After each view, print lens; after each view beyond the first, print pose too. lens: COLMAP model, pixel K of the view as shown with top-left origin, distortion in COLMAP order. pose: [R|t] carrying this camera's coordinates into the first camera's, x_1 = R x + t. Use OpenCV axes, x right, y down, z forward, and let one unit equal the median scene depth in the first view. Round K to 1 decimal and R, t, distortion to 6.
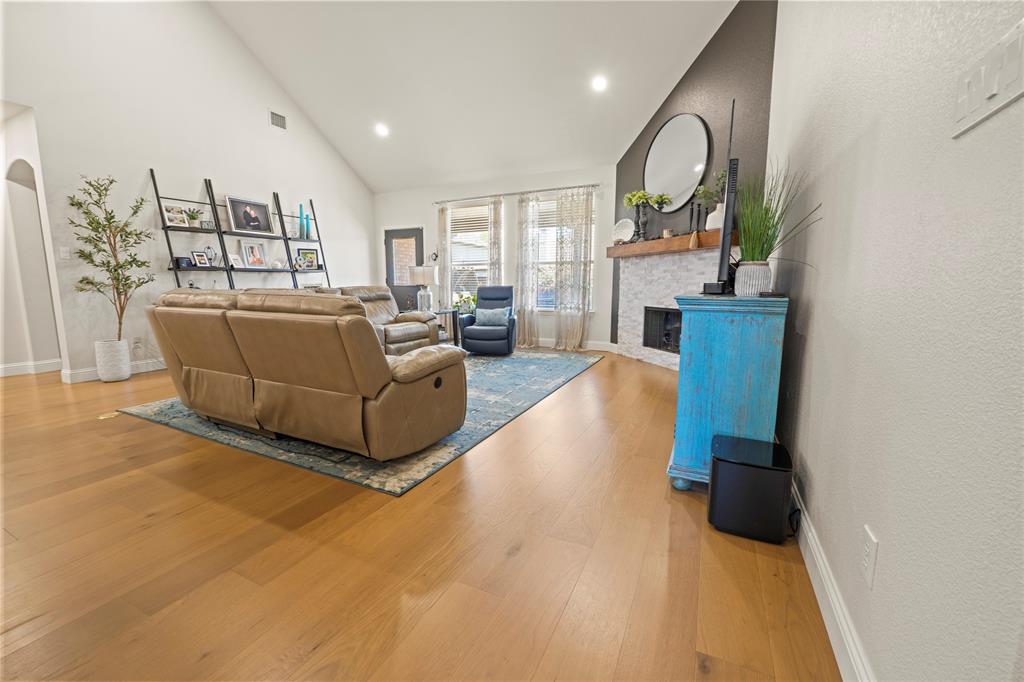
lens RADIAL K [[406.1, 0, 512.2], [0, 406.1, 339.9], [0, 0, 1]] dist [-0.009166, -0.000482]
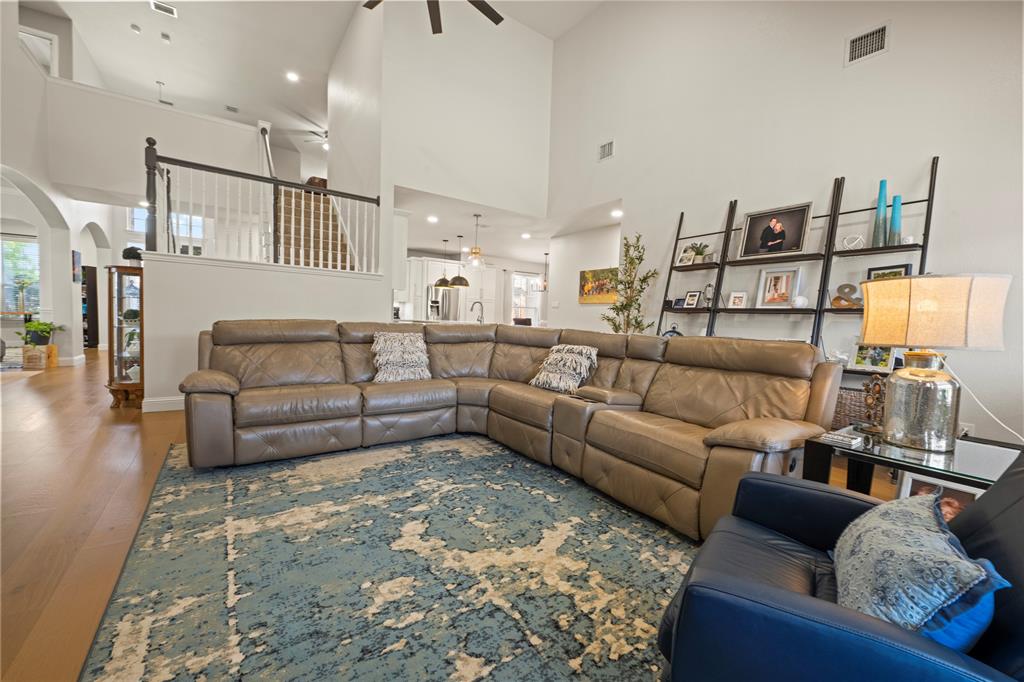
lens RADIAL K [[406.1, 0, 518.7], [0, 406.1, 341.1], [0, 0, 1]] dist [-0.009166, -0.000482]
pose [[-0.470151, 0.031732, -0.882015, 0.154348], [-0.157532, 0.980289, 0.119239, -0.138827], [0.868413, 0.195006, -0.455885, 0.956911]]
